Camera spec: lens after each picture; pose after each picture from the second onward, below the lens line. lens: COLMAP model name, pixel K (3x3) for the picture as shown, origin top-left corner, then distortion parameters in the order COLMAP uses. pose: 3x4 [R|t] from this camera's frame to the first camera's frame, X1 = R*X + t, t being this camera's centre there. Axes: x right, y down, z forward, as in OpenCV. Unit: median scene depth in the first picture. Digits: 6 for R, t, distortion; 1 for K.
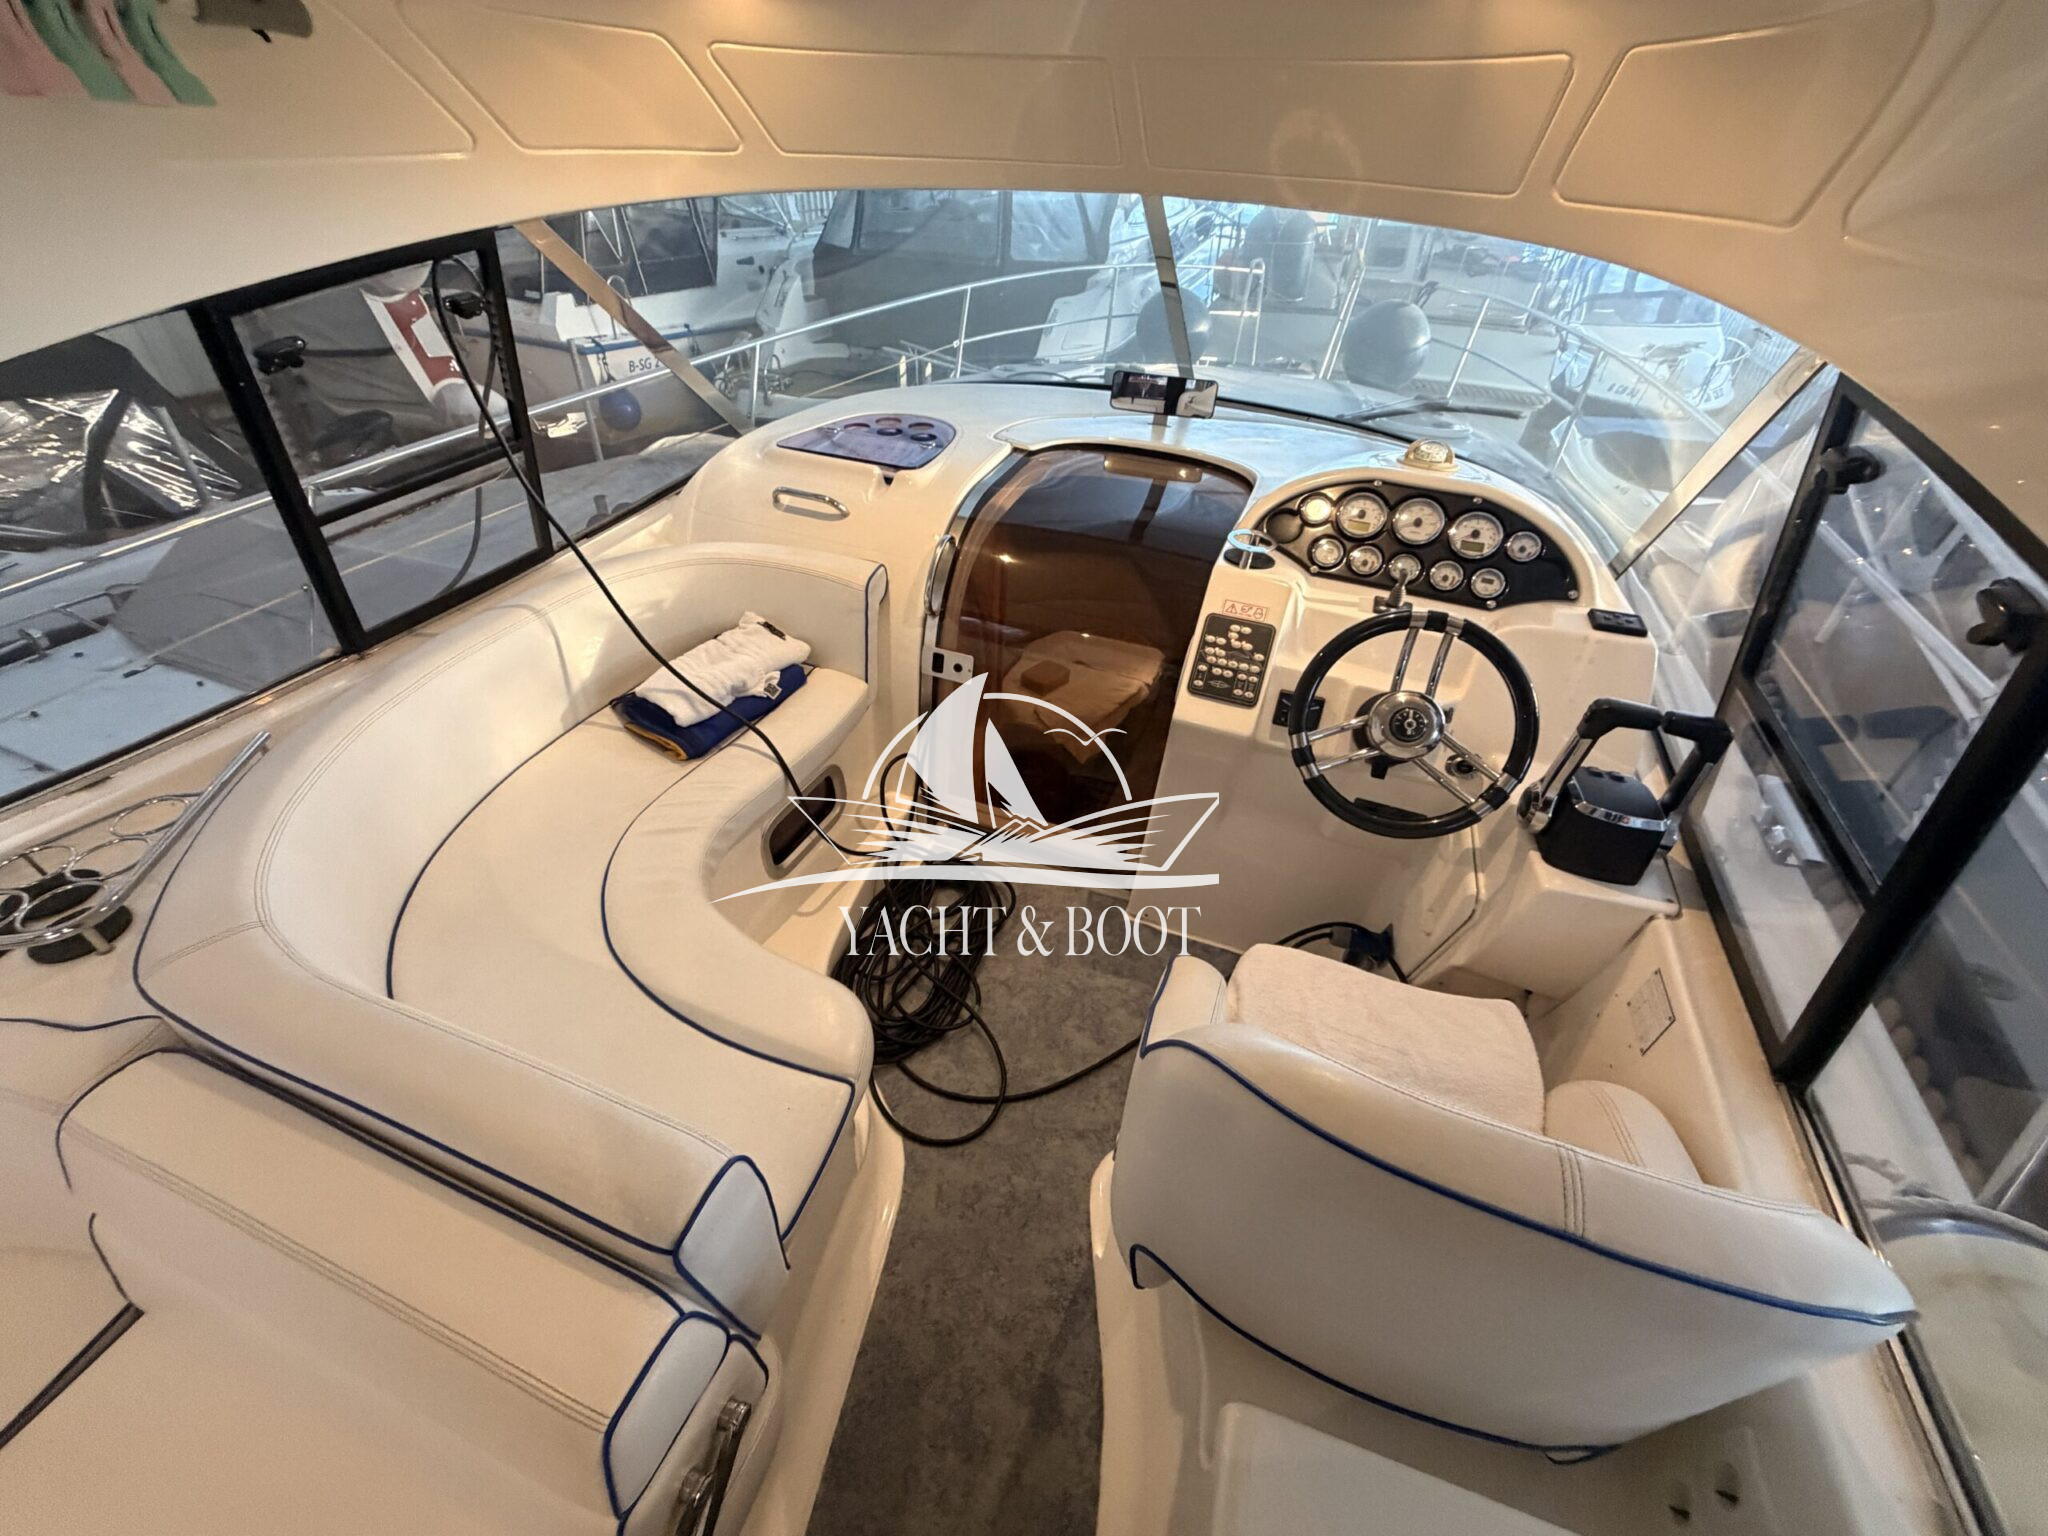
lens RADIAL K [[814.2, 0, 1015.1], [0, 814.2, 766.5], [0, 0, 1]] dist [0.003197, 0.000355]
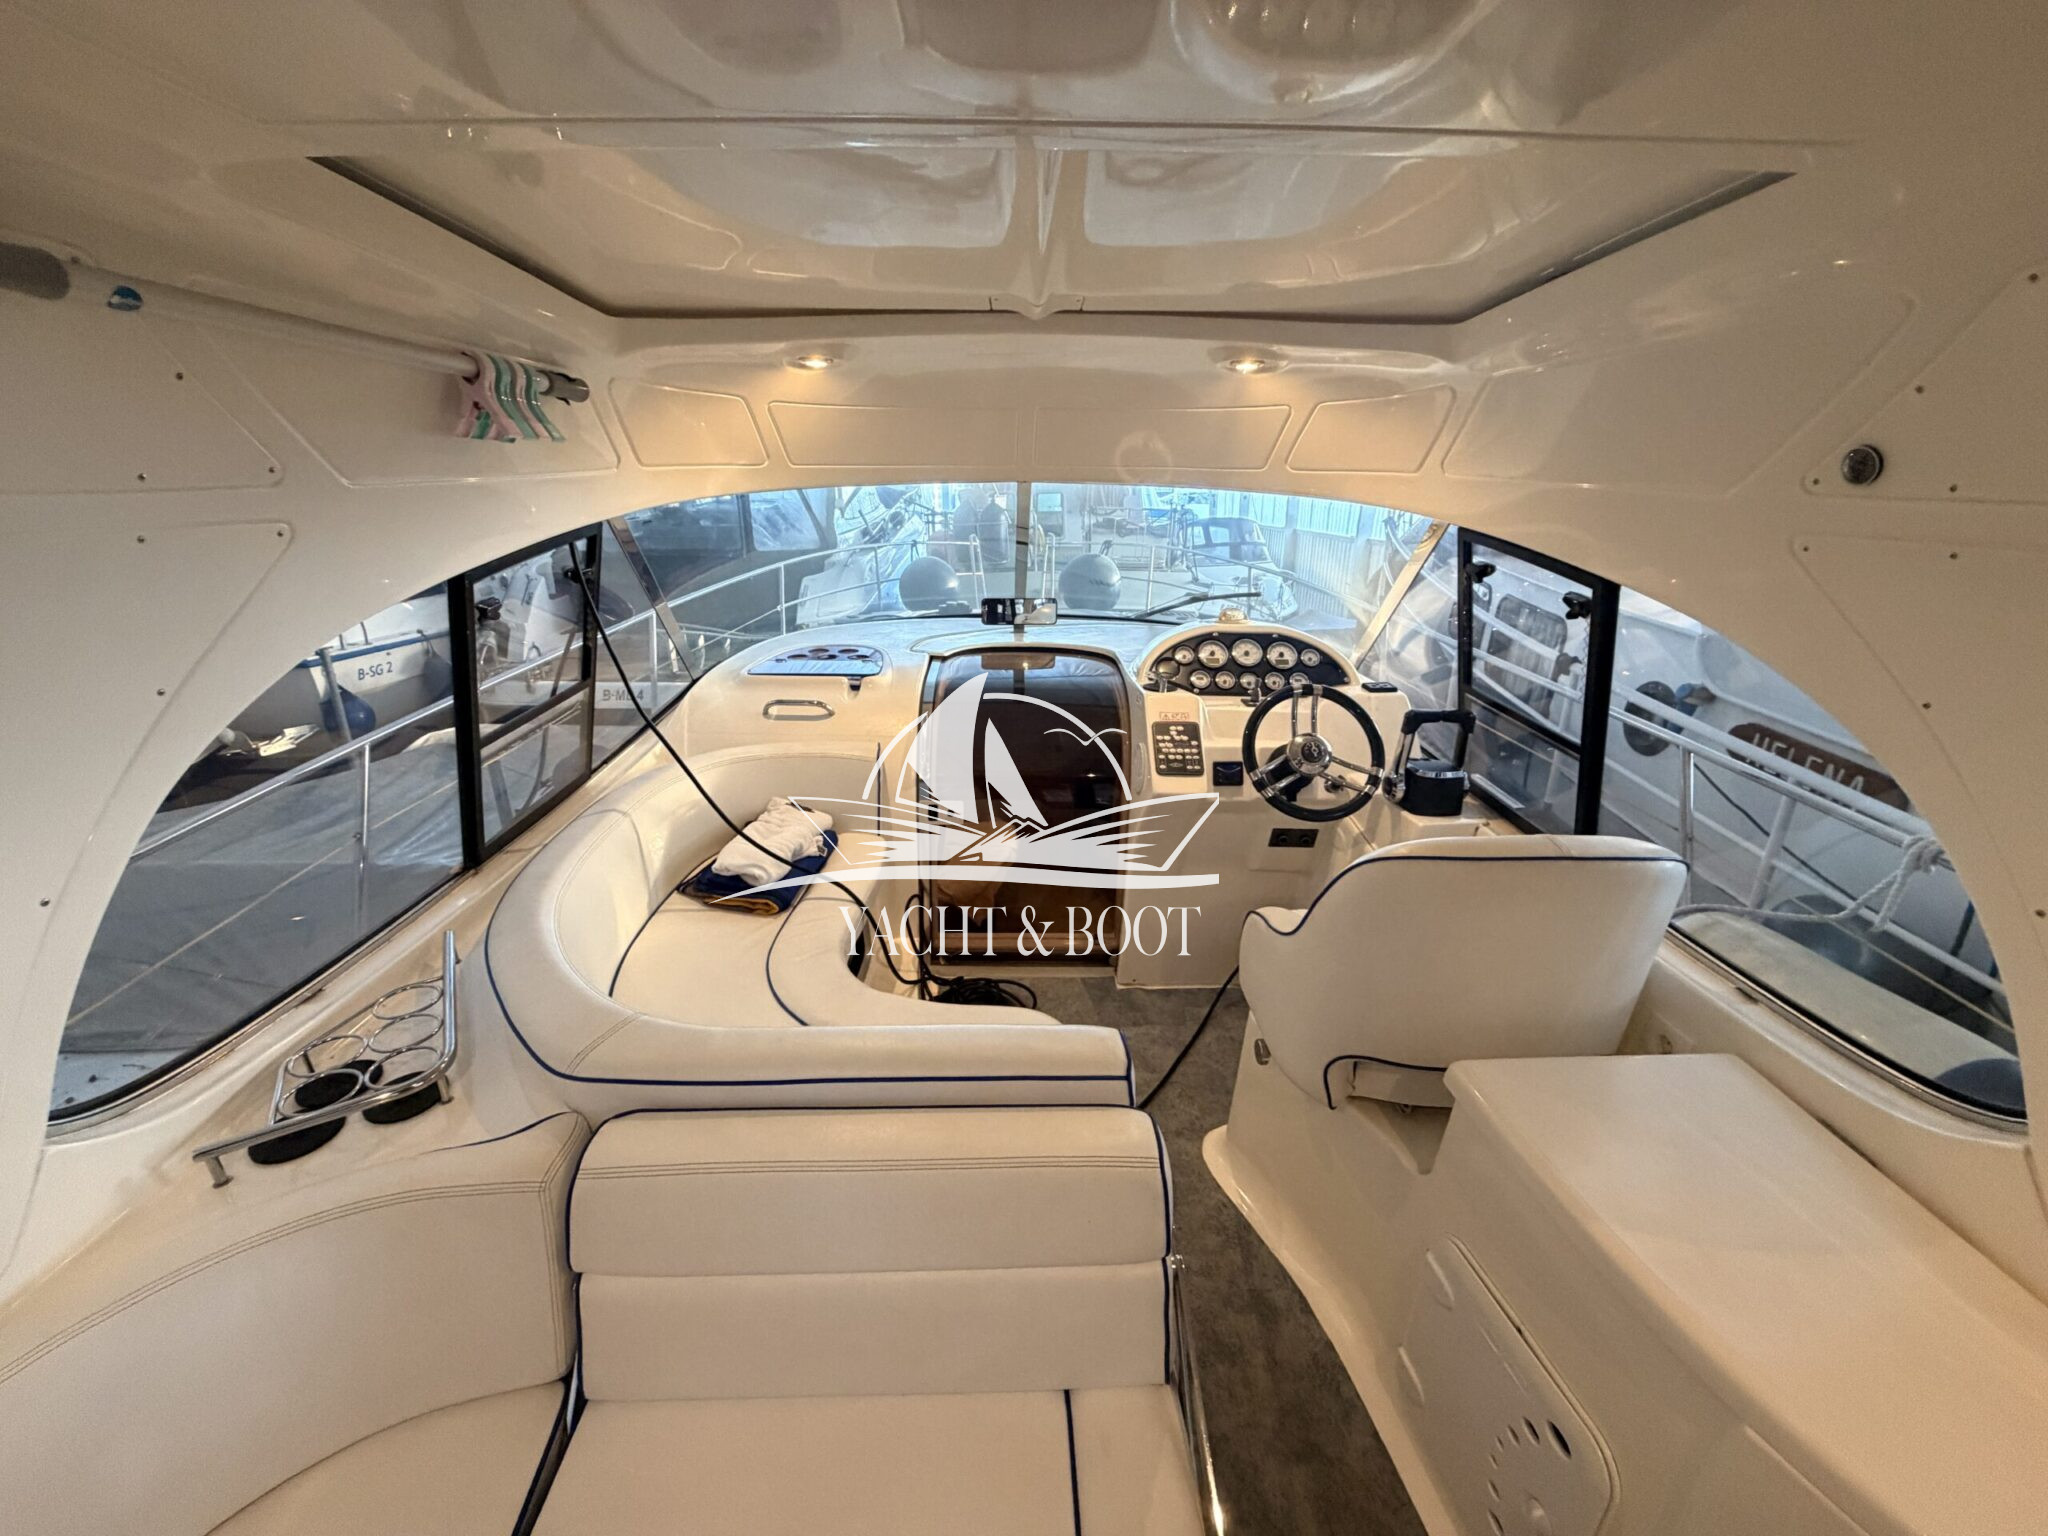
lens RADIAL K [[814.2, 0, 1015.1], [0, 814.2, 766.5], [0, 0, 1]] dist [0.003197, 0.000355]
pose [[0.928528, -0.157108, 0.336381, -0.484870], [0.248269, 0.936420, -0.247953, 0.182774], [-0.276038, 0.313744, 0.908497, -0.228060]]
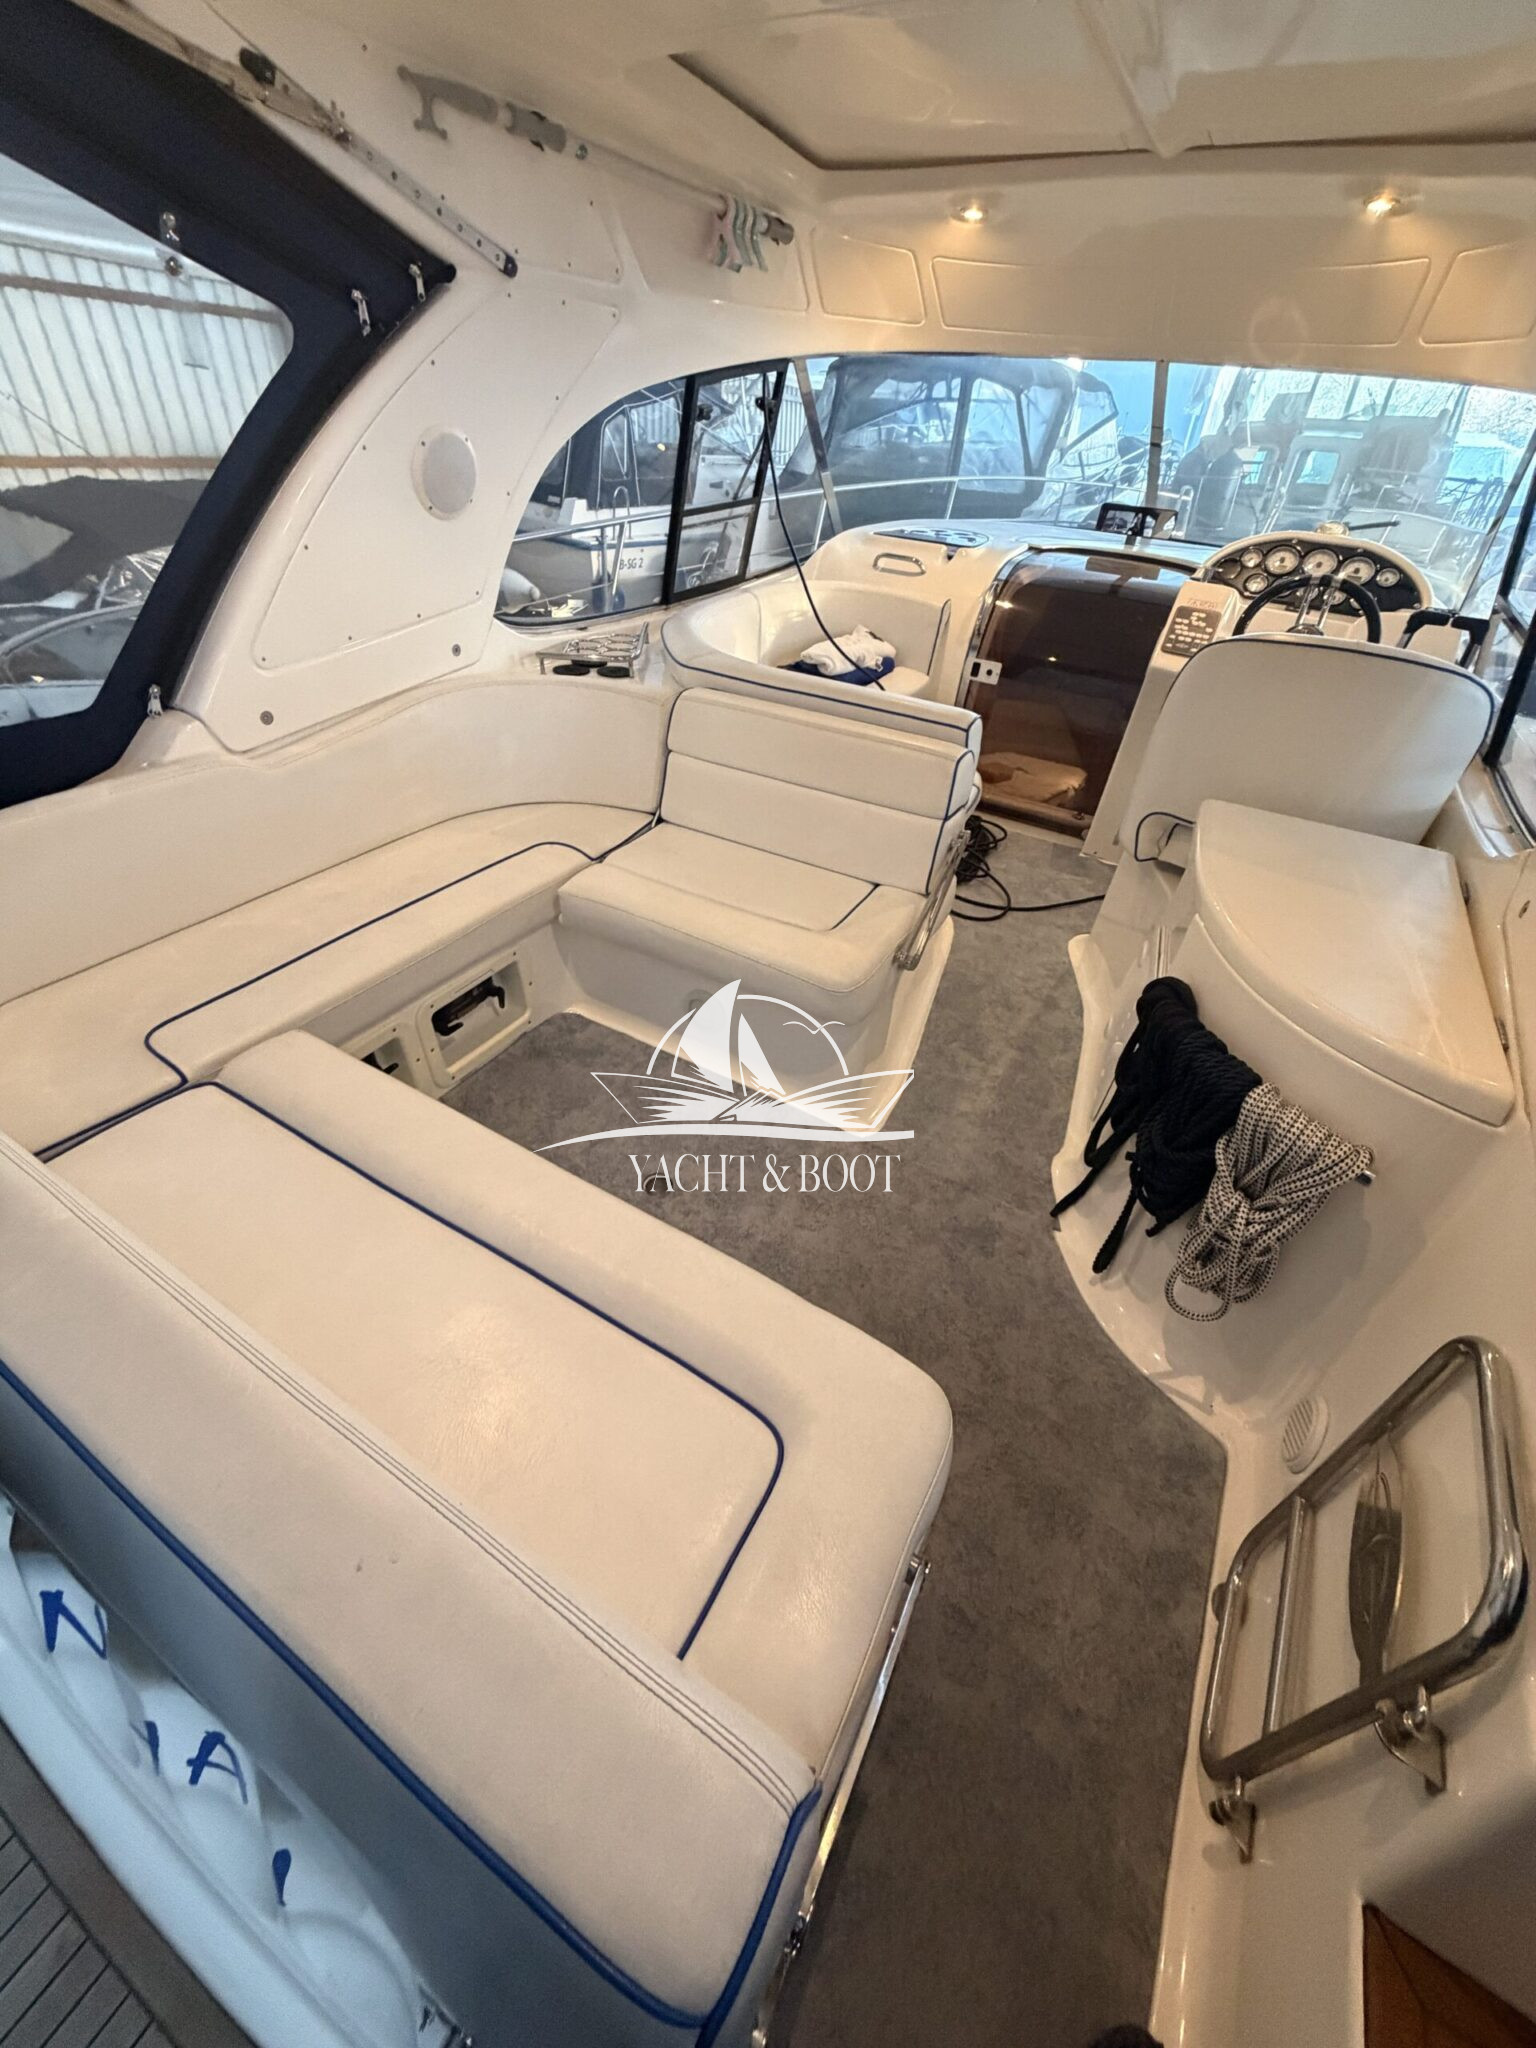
lens RADIAL K [[813.3, 0, 766.4], [0, 813.3, 1014.4], [0, 0, 1]] dist [-0.000431, -0.000225]
pose [[0.988032, 0.110078, -0.108050, -0.311101], [-0.111661, 0.993708, -0.008693, 0.724665], [0.106413, 0.020654, 0.994107, -0.690760]]
